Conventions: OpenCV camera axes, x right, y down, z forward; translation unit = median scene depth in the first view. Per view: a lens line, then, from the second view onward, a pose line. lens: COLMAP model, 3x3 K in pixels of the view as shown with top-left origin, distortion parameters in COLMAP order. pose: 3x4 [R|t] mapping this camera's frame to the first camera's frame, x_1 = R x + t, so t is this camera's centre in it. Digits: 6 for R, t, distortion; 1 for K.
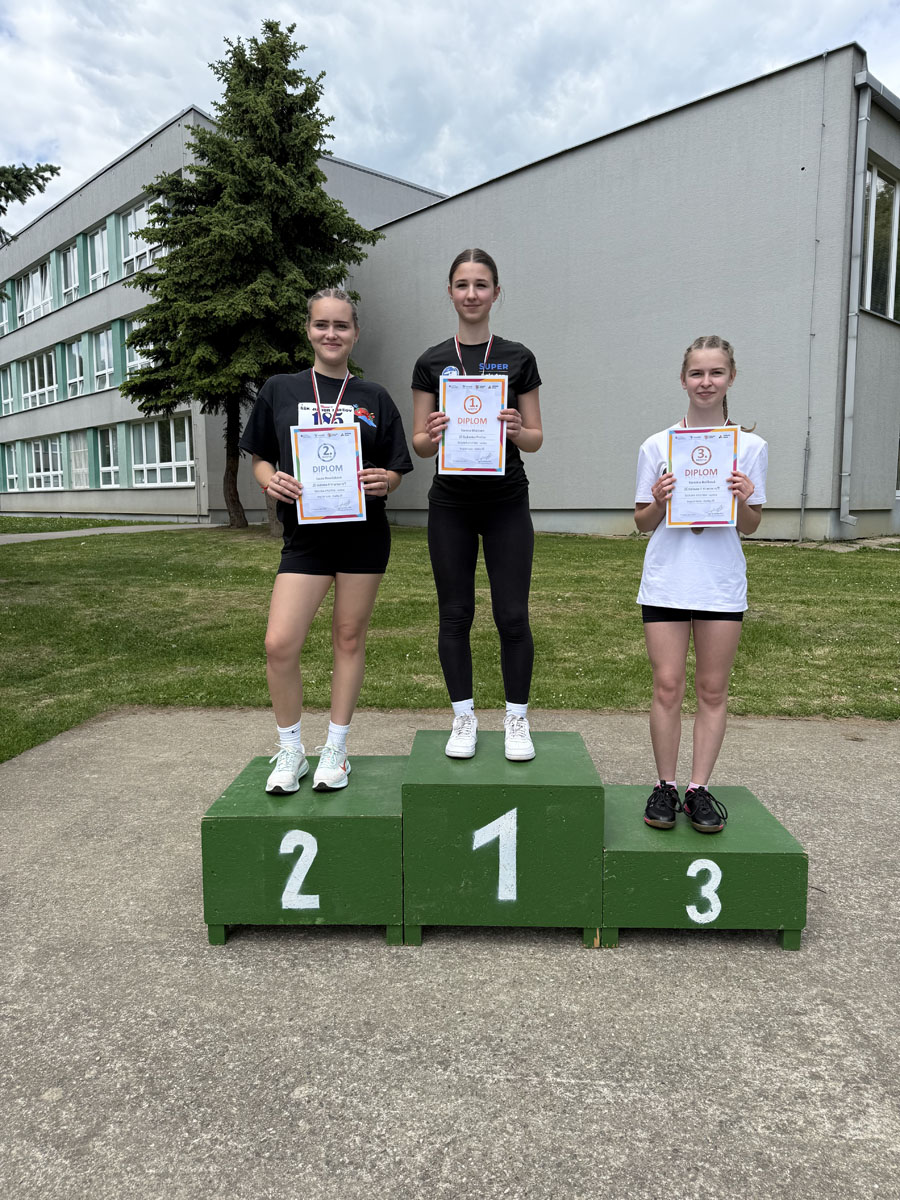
lens RADIAL K [[869.3, 0, 456.5], [0, 869.3, 598.0], [0, 0, 1]] dist [-0.000115, 0.001747]
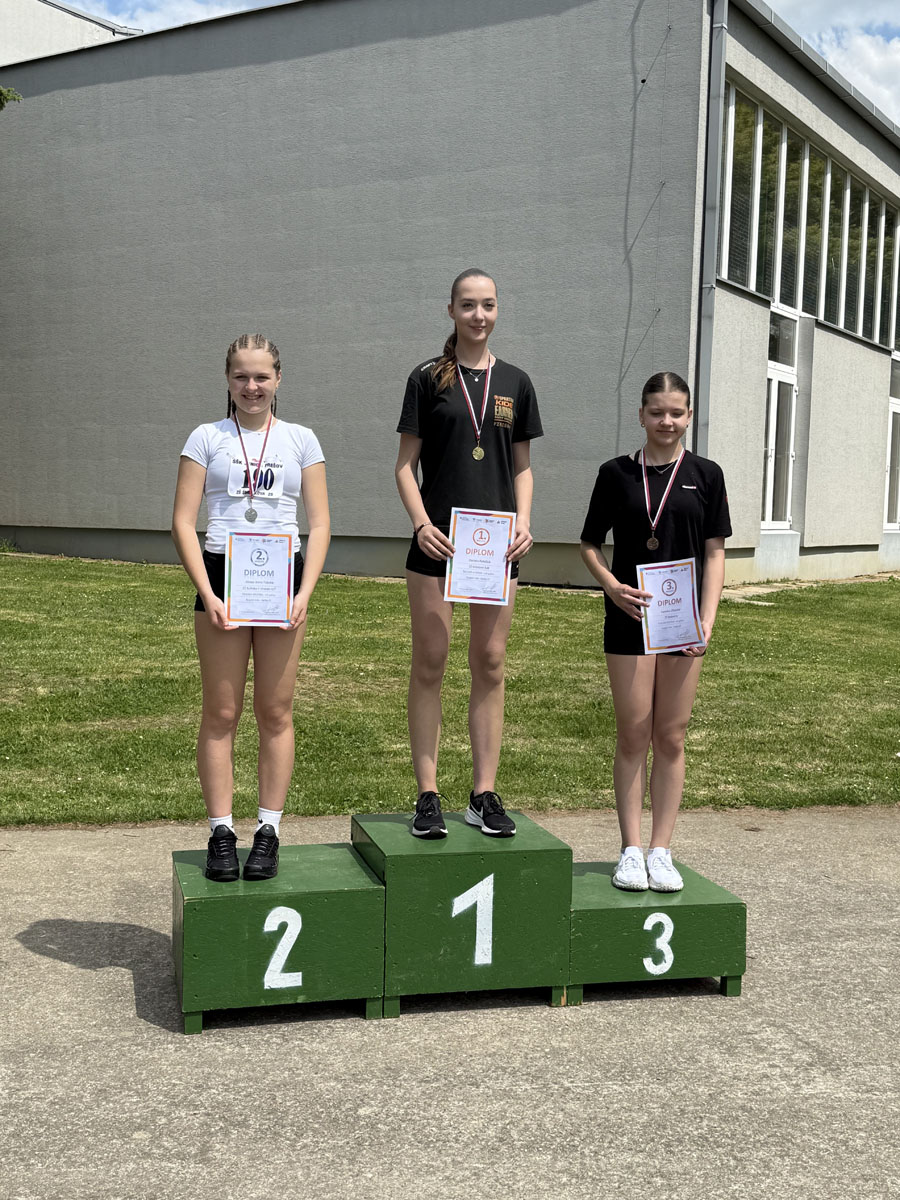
lens RADIAL K [[1450.9, 0, 446.3], [0, 1450.9, 611.4], [0, 0, 1]] dist [0.114773, 0.000000]
pose [[0.964921, 0.002800, 0.262525, -0.450244], [0.007805, 0.999195, -0.039344, -0.007990], [-0.262423, 0.040013, 0.964123, -0.705886]]
